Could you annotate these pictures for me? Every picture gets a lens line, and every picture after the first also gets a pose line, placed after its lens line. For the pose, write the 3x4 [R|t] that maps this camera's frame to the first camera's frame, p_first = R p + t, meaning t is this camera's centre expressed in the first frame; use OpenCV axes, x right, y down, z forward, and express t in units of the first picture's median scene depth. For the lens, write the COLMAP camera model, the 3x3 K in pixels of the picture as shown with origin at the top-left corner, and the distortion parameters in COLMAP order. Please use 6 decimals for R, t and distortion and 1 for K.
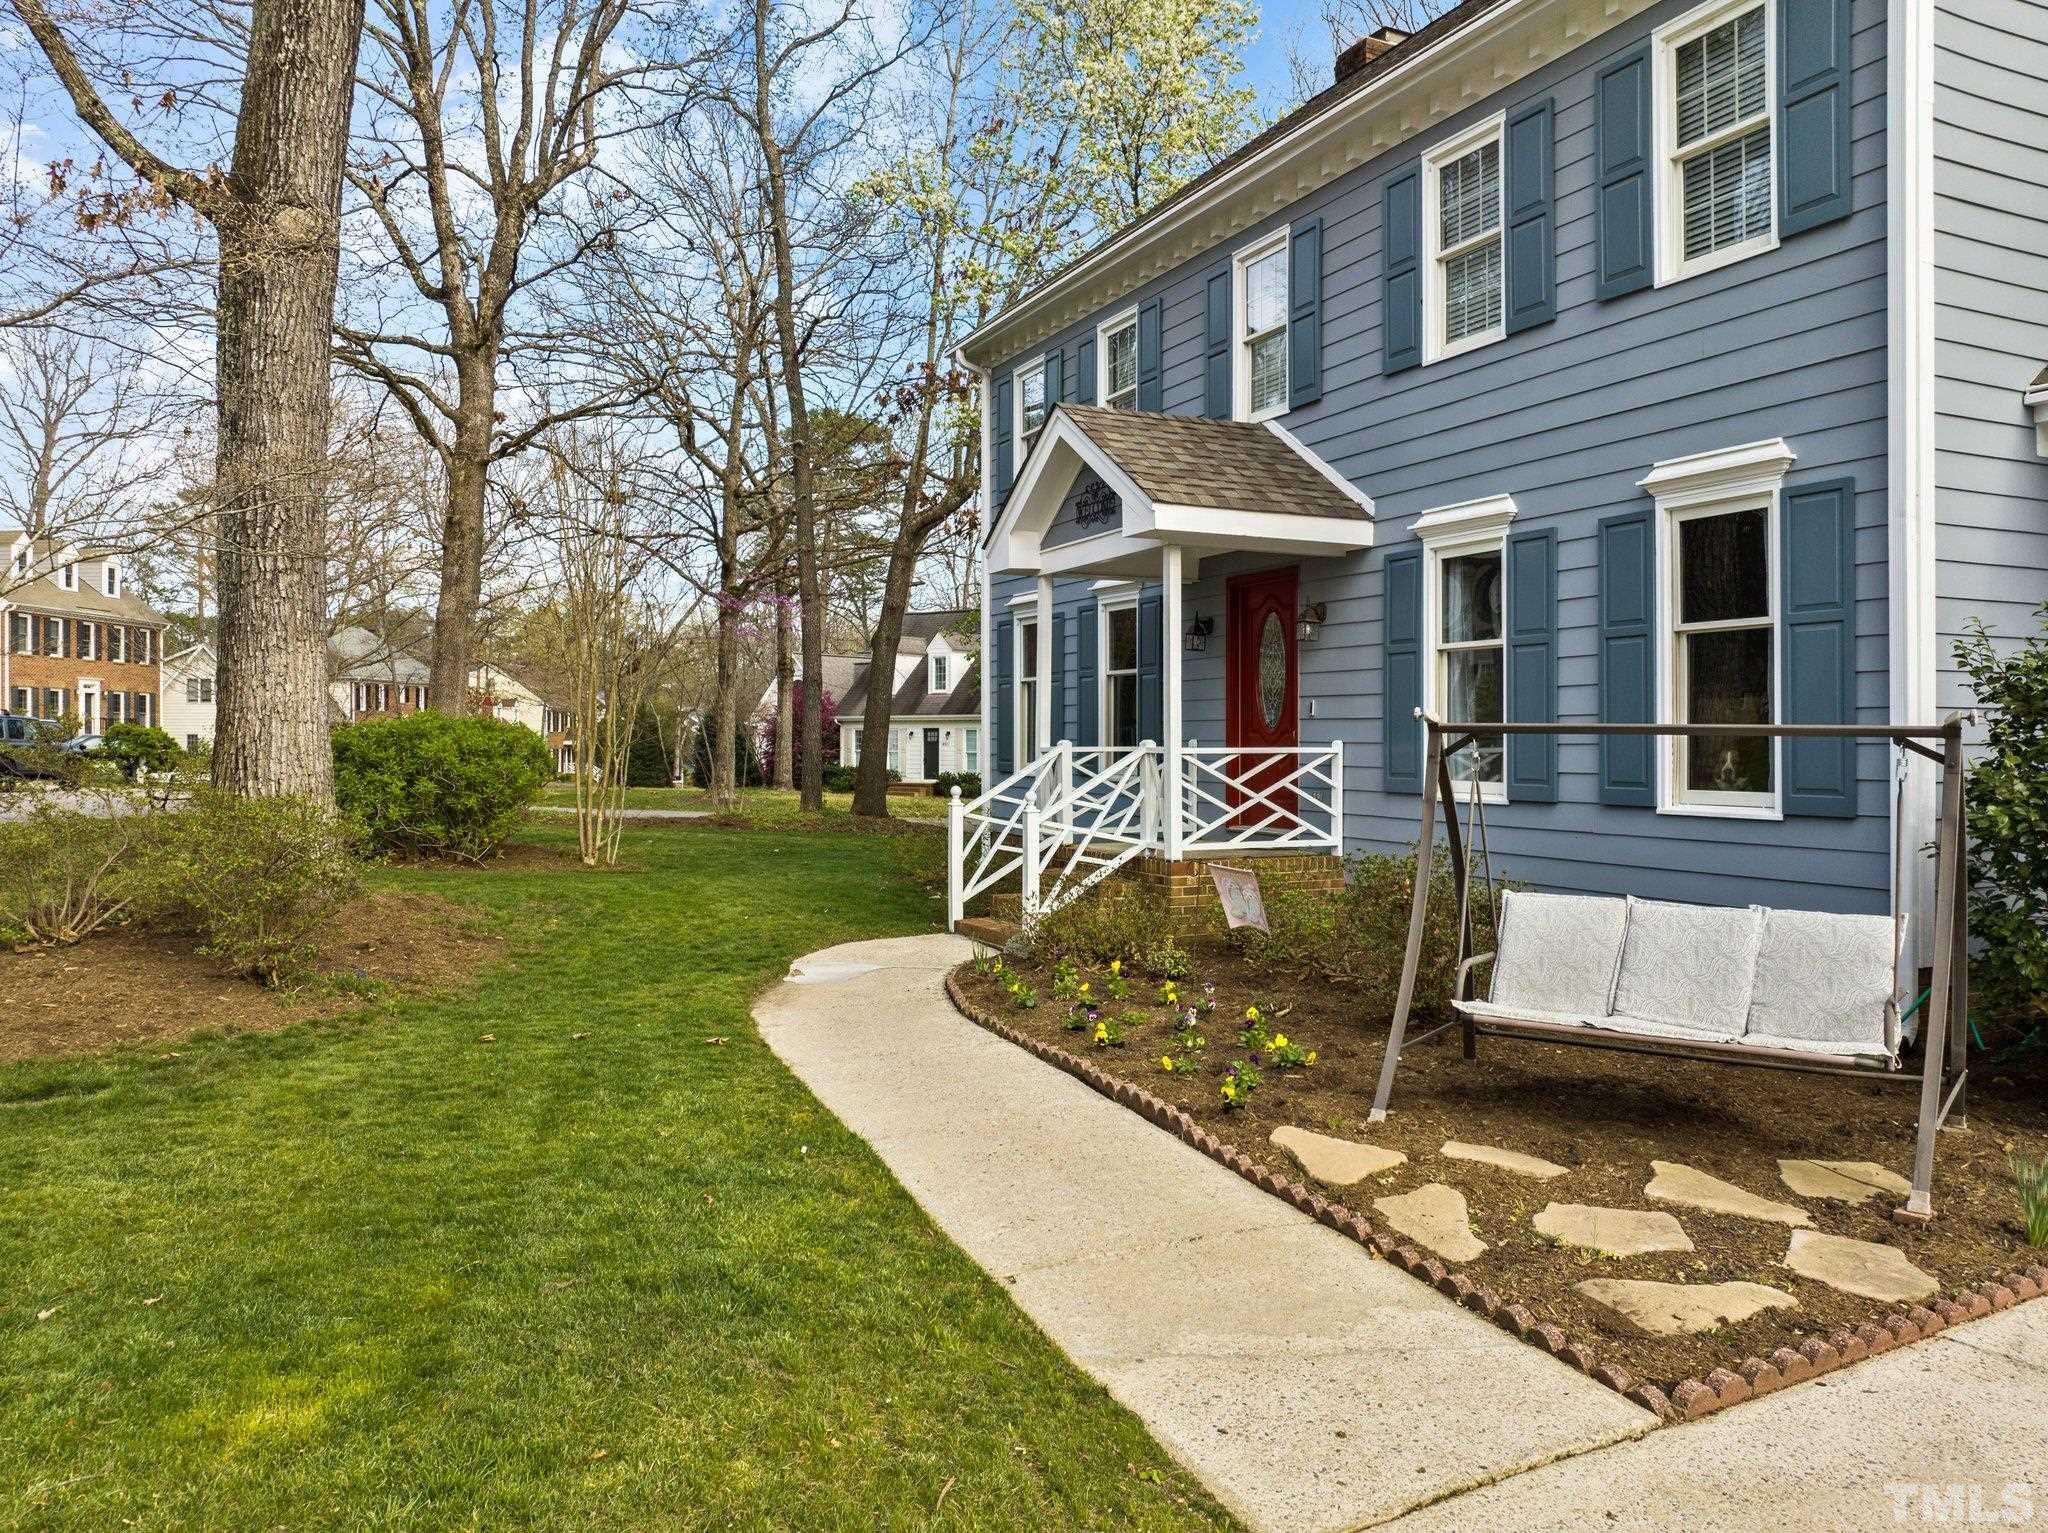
lens RADIAL K [[1441.1, 0, 1034.5], [0, 1441.1, 739.0], [0, 0, 1]] dist [-0.034354, -0.000533]
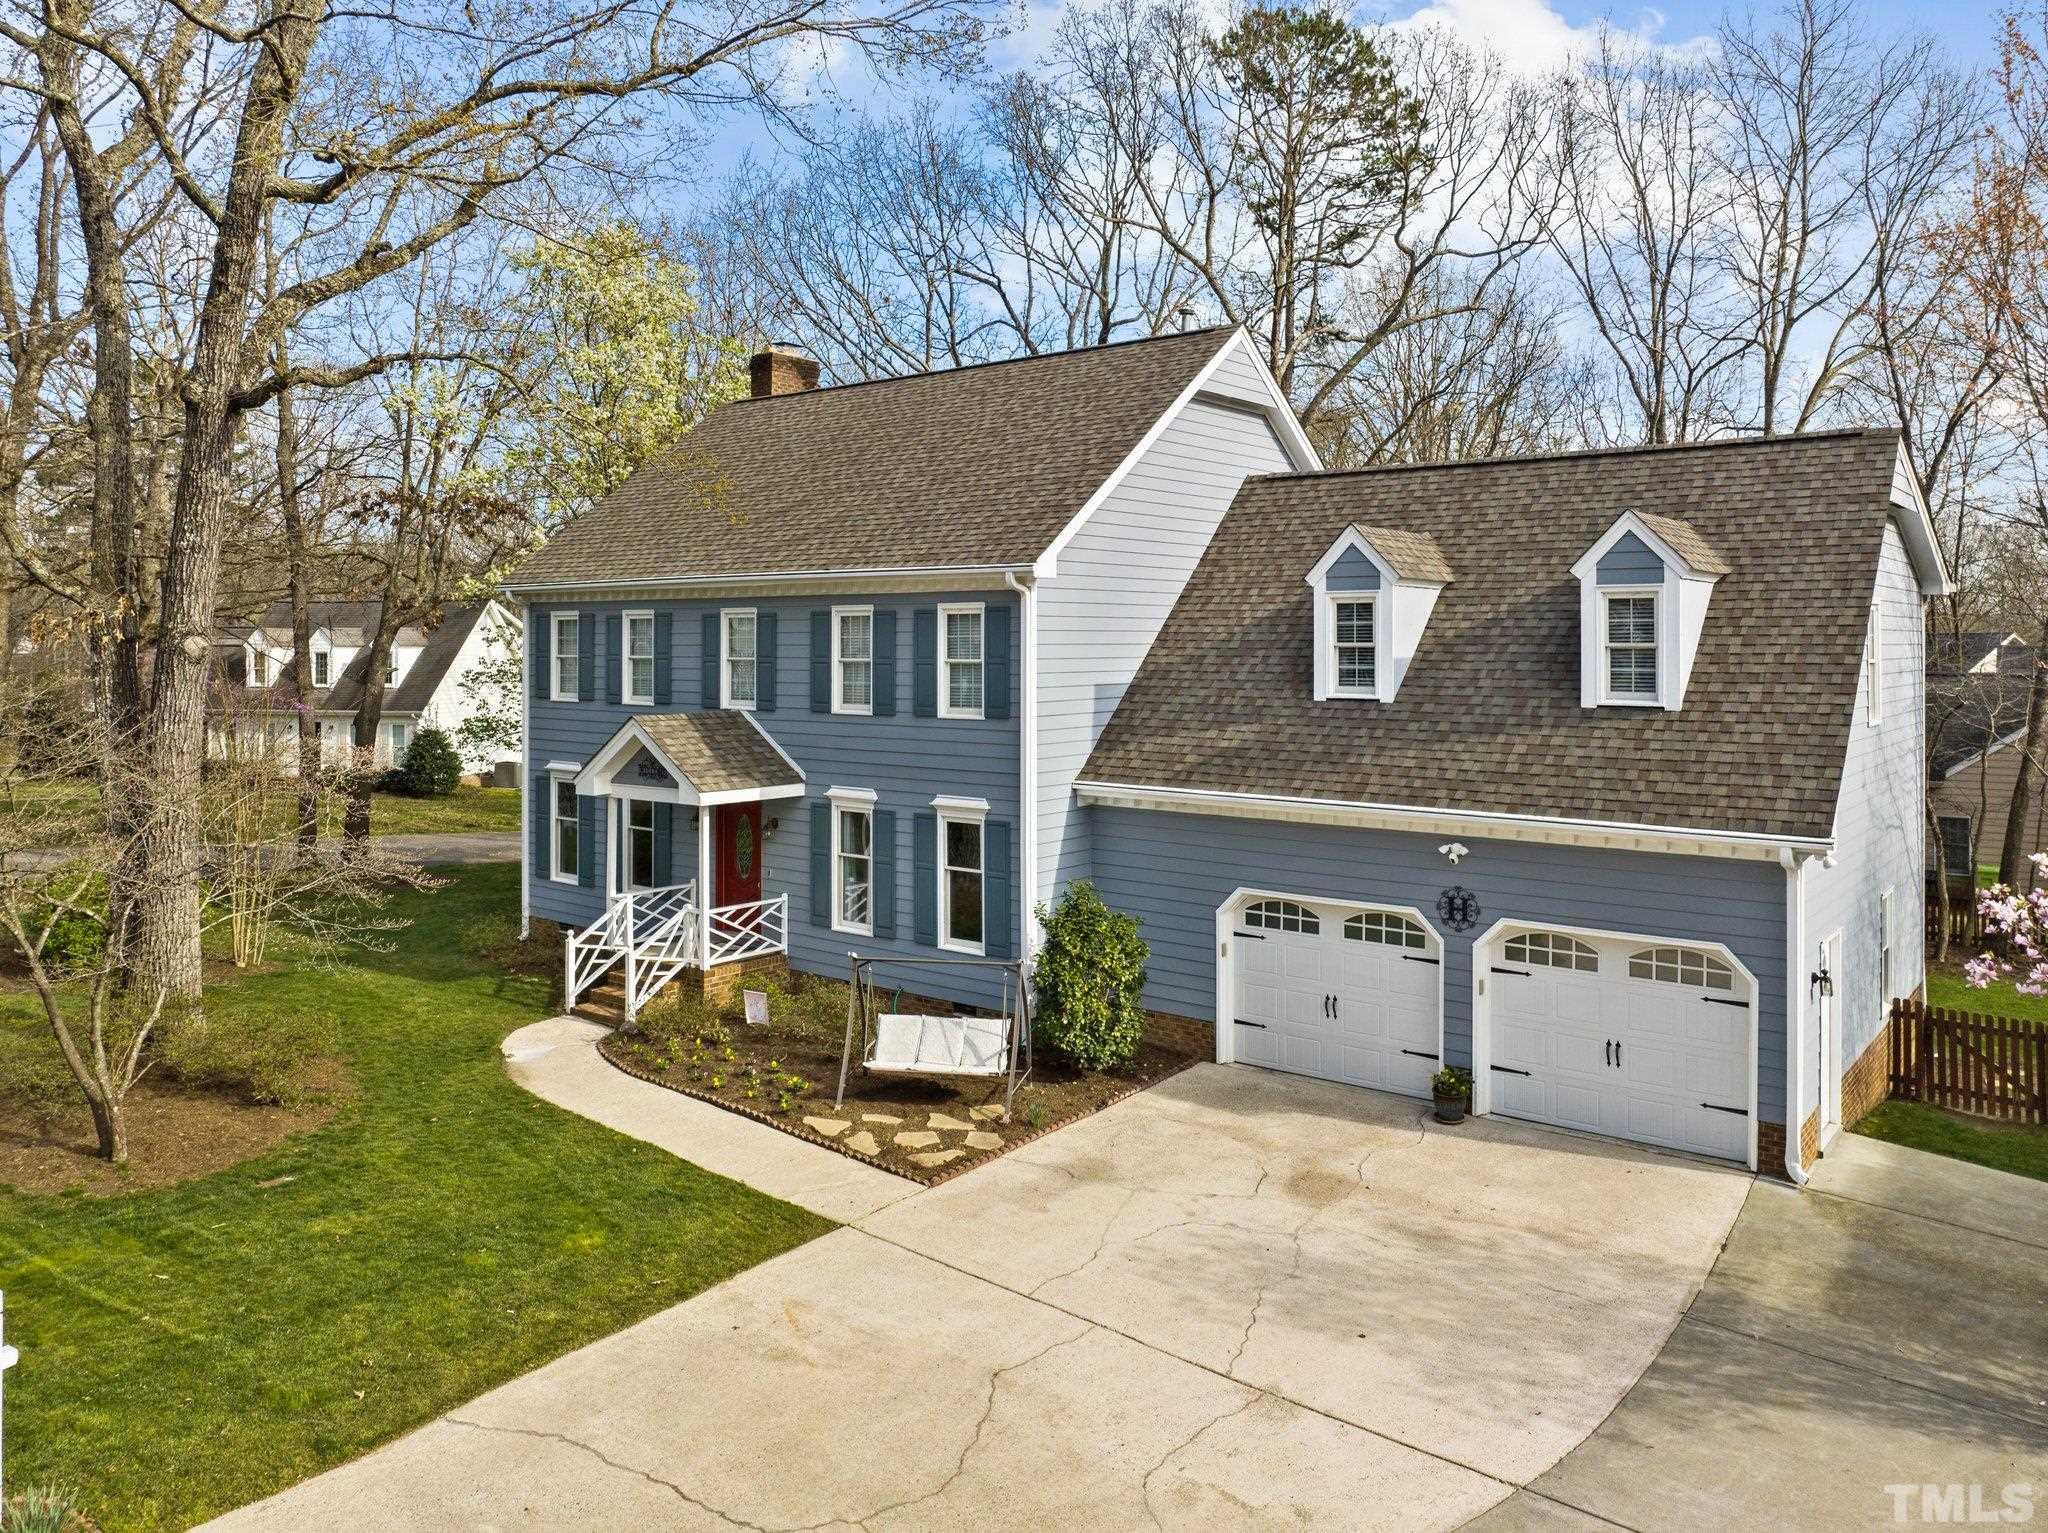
lens RADIAL K [[1473.4, 0, 1030.9], [0, 1473.4, 624.6], [0, 0, 1]] dist [-0.029746, -0.008016]
pose [[0.900266, 0.004823, 0.435314, -0.439459], [0.001635, 0.999894, -0.014460, -0.416390], [-0.435338, 0.013729, 0.900163, -1.143188]]
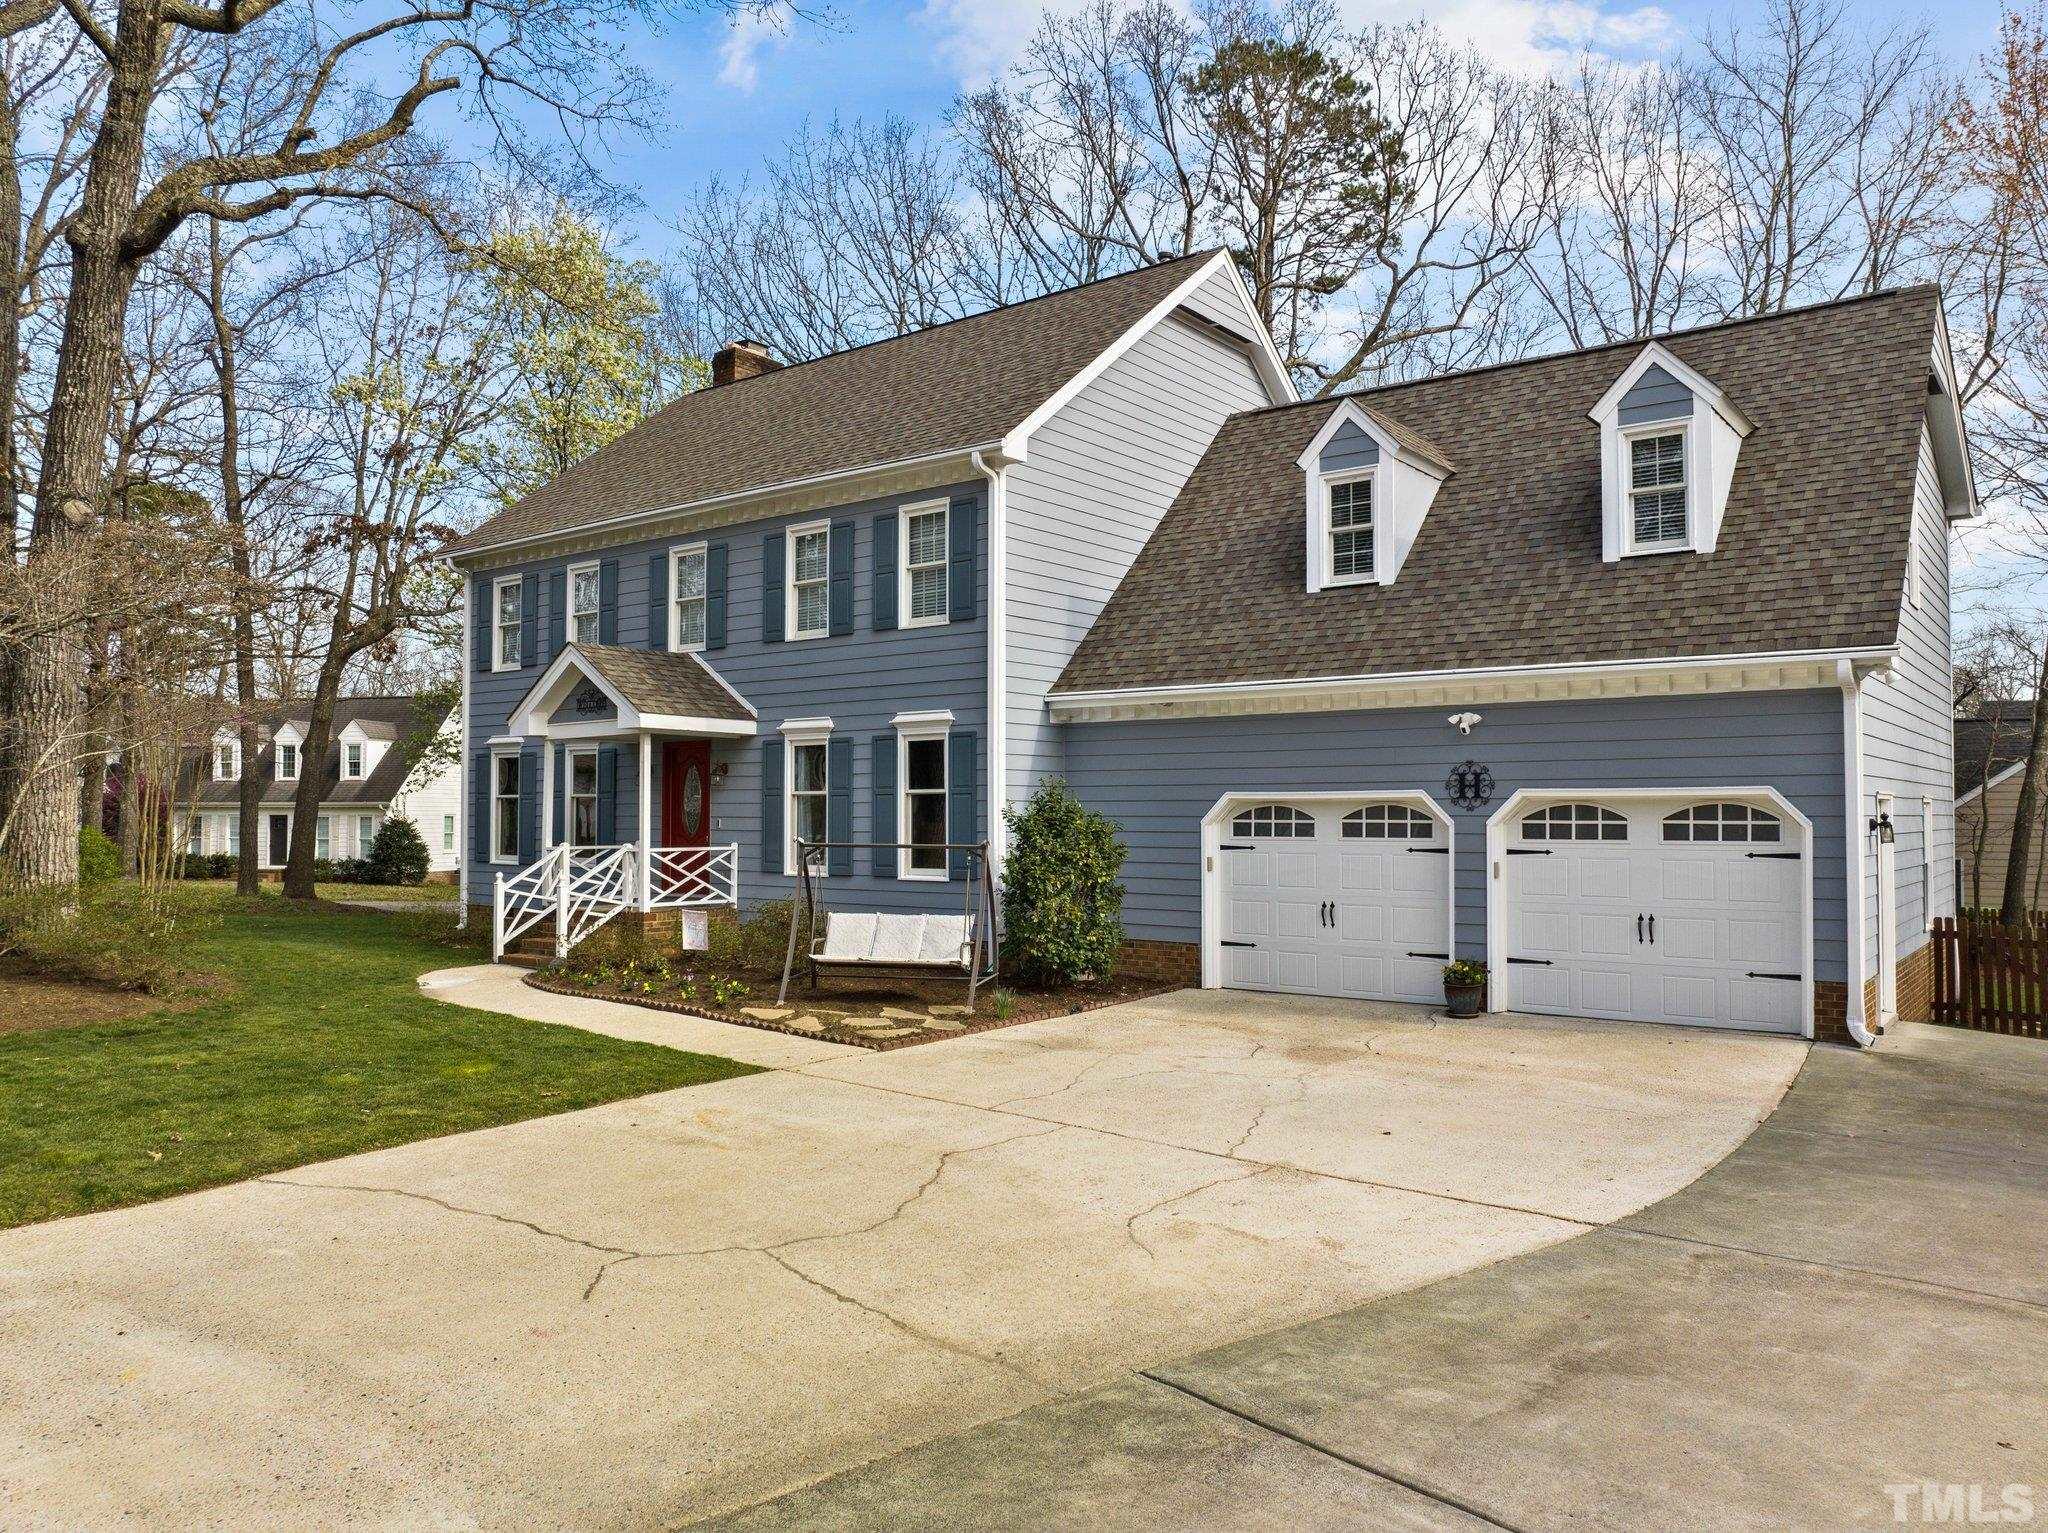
lens RADIAL K [[1431.9, 0, 1031.8], [0, 1431.9, 772.3], [0, 0, 1]] dist [-0.037242, 0.005622]
pose [[0.893124, 0.014039, 0.449592, -0.322217], [0.000581, 0.999476, -0.032364, -0.036095], [-0.449811, 0.029167, 0.892647, -0.929740]]
